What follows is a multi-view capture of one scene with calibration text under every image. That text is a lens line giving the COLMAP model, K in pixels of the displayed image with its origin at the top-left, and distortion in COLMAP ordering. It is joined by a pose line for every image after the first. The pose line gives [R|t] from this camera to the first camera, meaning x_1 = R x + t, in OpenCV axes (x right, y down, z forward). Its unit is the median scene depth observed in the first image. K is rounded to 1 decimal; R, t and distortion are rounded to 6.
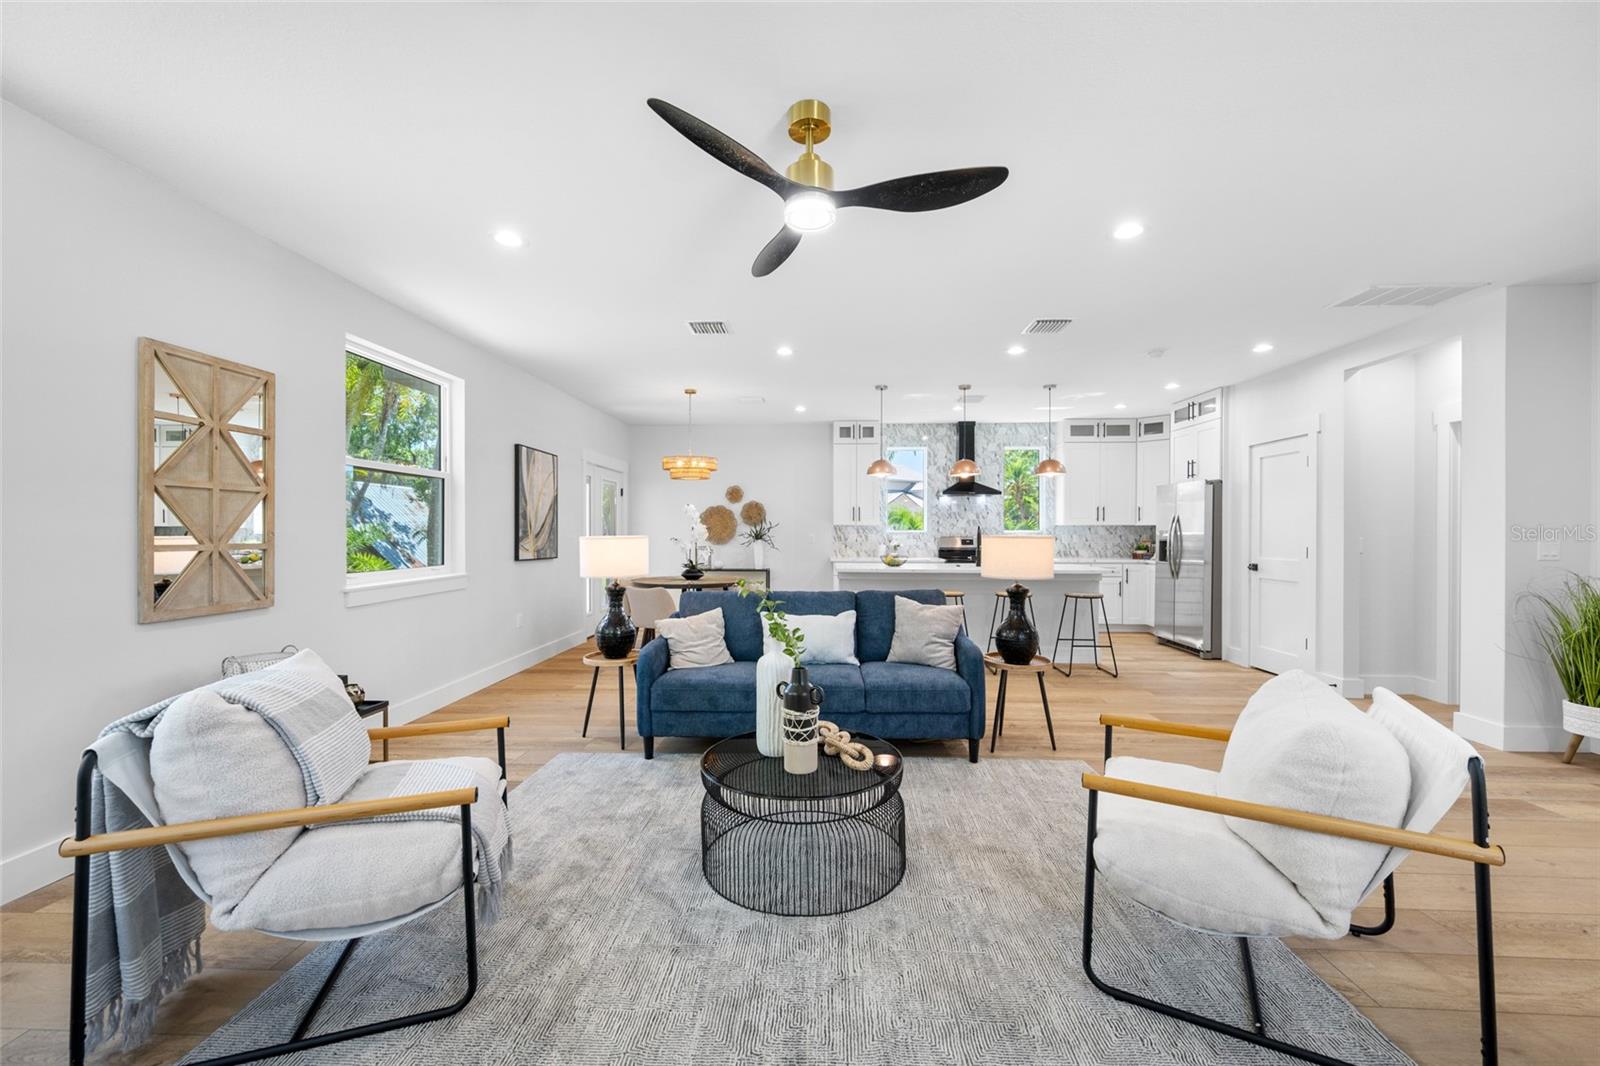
lens RADIAL K [[629.9, 0, 801.5], [0, 629.9, 536.3], [0, 0, 1]] dist [0.003717, -0.001961]
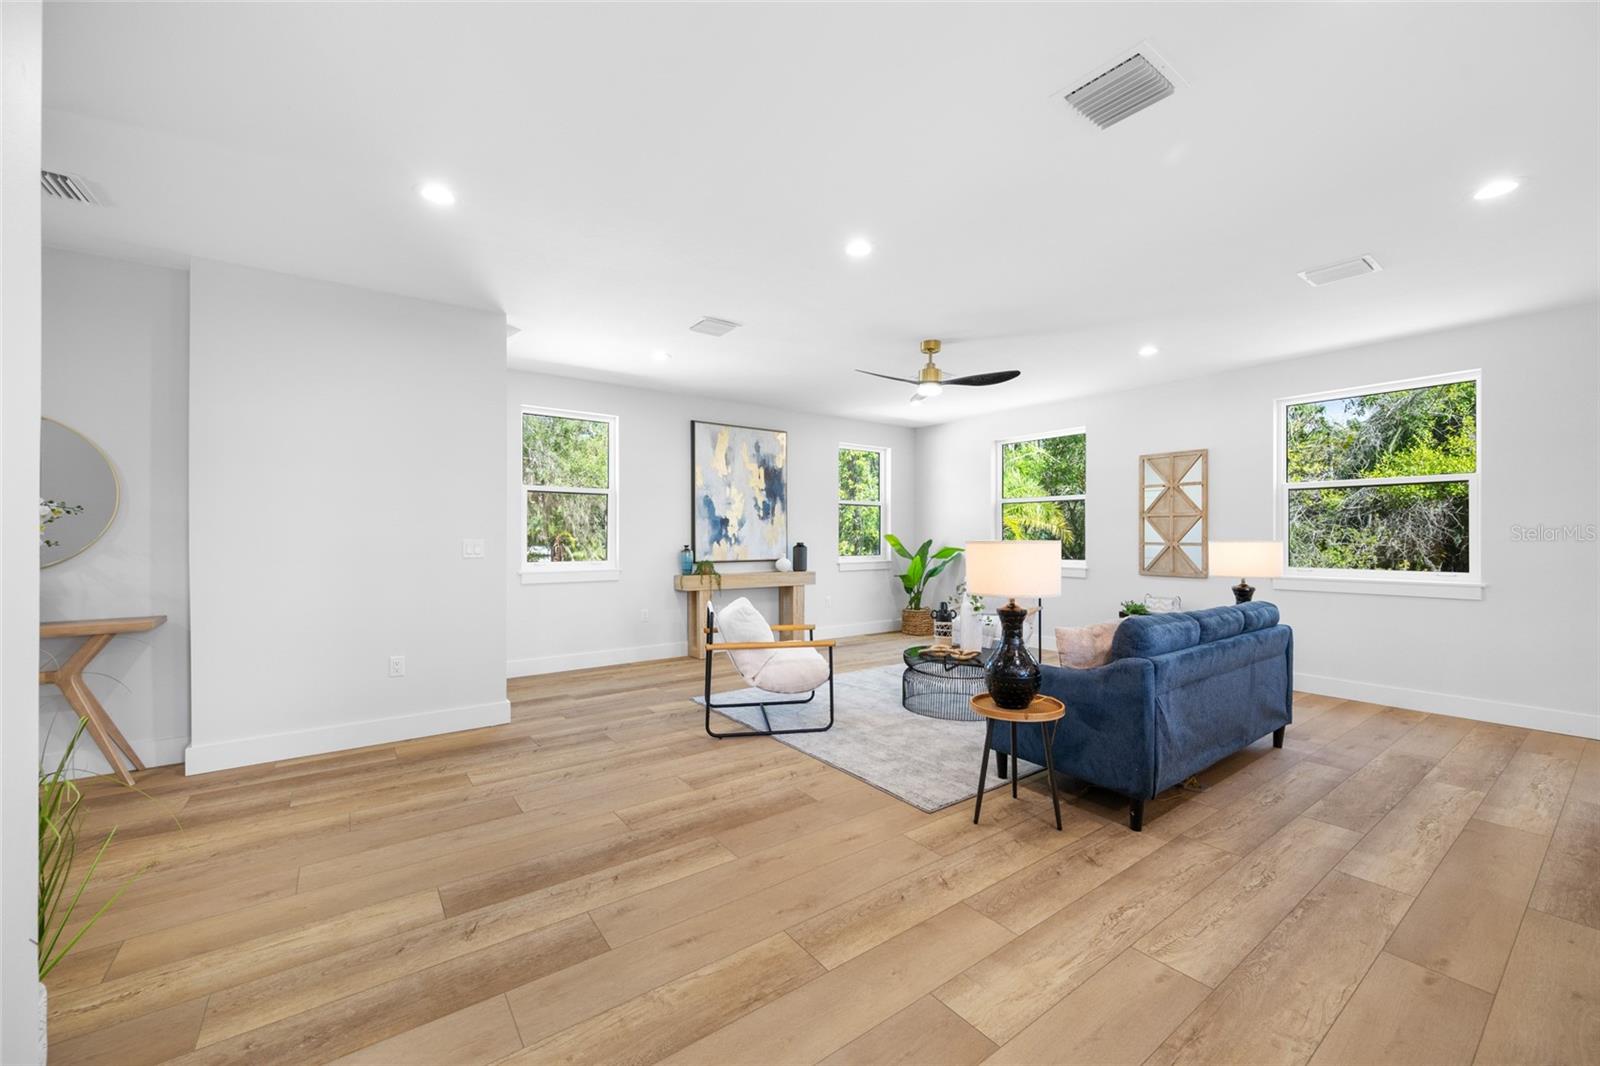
lens RADIAL K [[629.9, 0, 807.0], [0, 629.9, 534.9], [0, 0, 1]] dist [0.003717, -0.001961]
pose [[-0.773795, -0.002575, -0.633431, 0.577661], [-0.006886, 0.999967, 0.004347, -0.005601], [0.633399, 0.007726, -0.773787, 0.812562]]
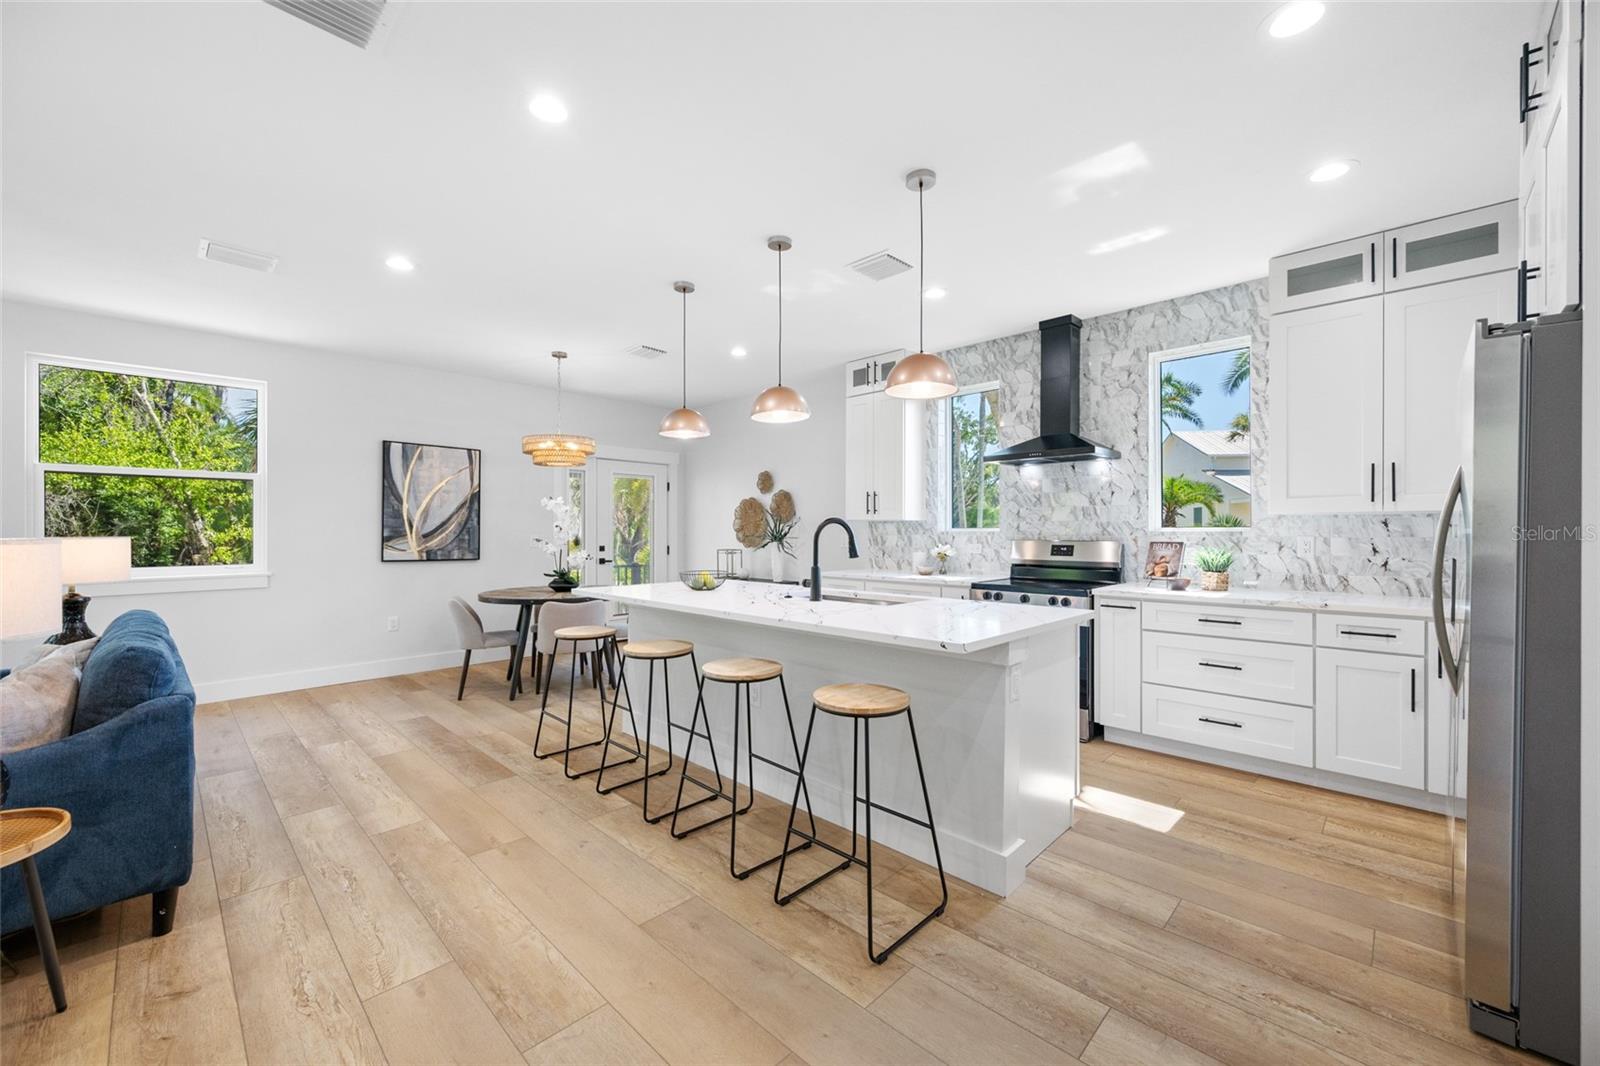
lens RADIAL K [[629.9, 0, 796.1], [0, 629.9, 529.4], [0, 0, 1]] dist [0.003717, -0.001961]
pose [[0.747682, -0.002845, -0.664051, 0.577033], [-0.003306, 0.999962, -0.008007, -0.004151], [0.664049, 0.008182, 0.747644, 0.603268]]
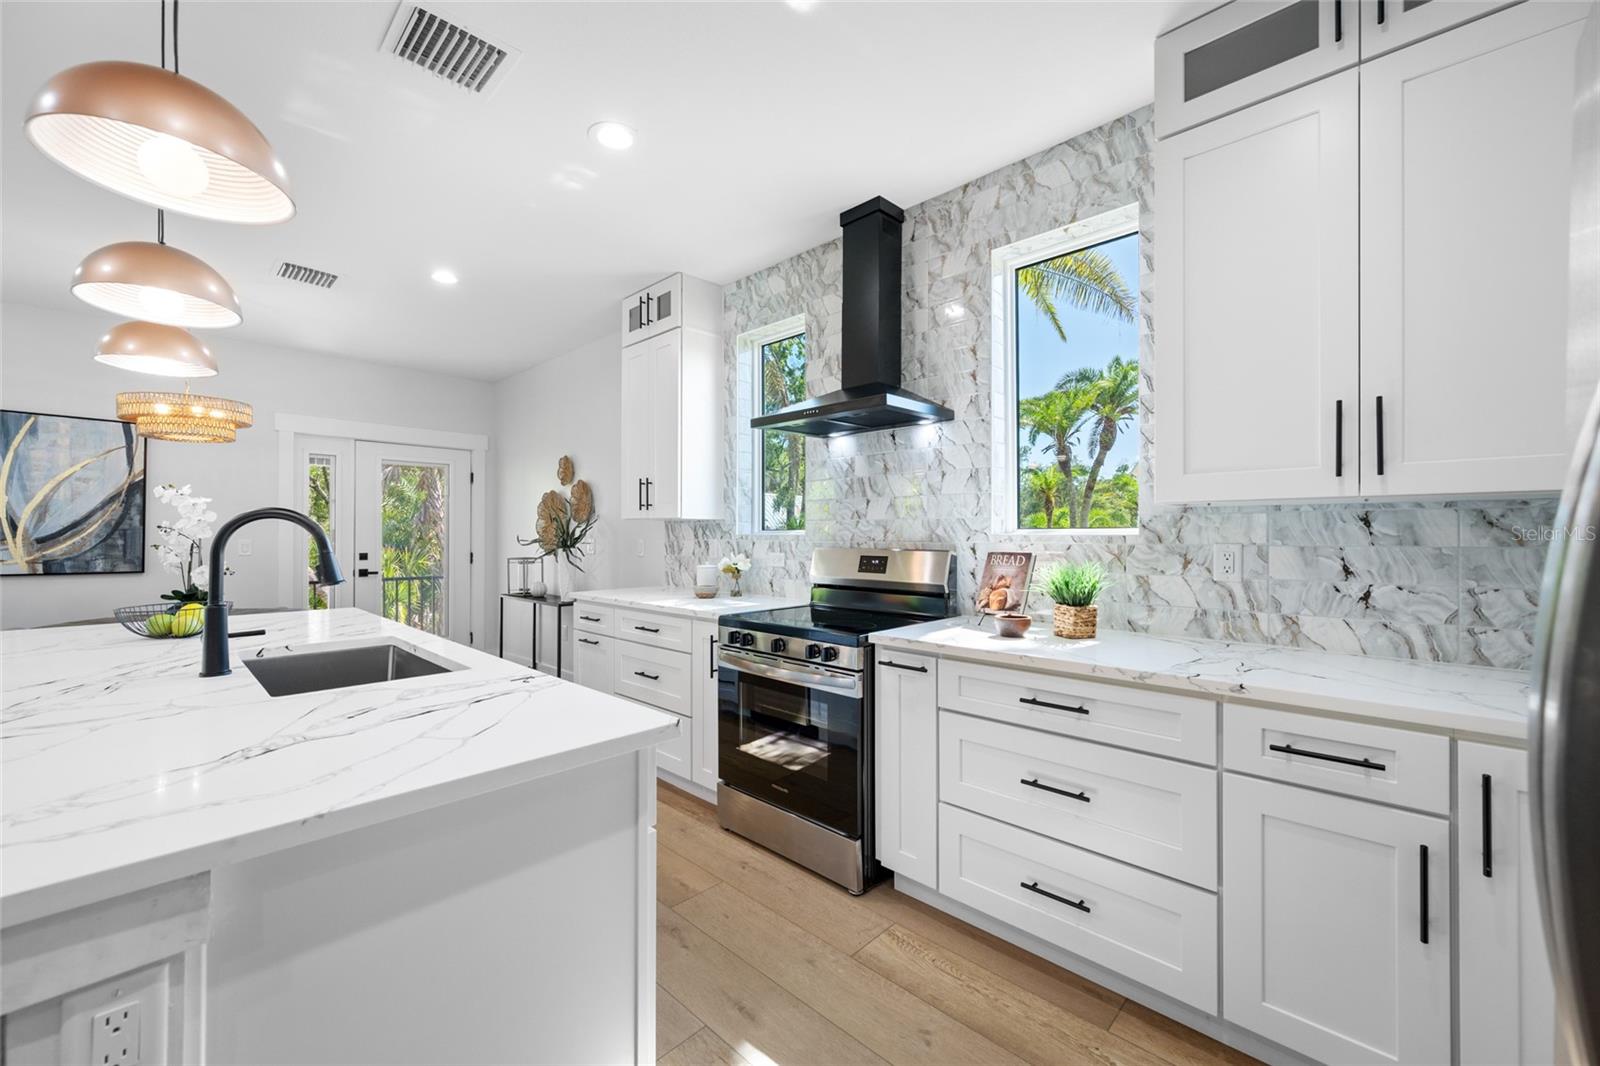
lens RADIAL K [[629.9, 0, 794.5], [0, 629.9, 530.6], [0, 0, 1]] dist [0.003717, -0.001961]
pose [[0.753739, -0.004894, -0.657156, 0.587852], [-0.004631, 0.999908, -0.012758, -0.005621], [0.657158, 0.012660, 0.753647, 0.933280]]
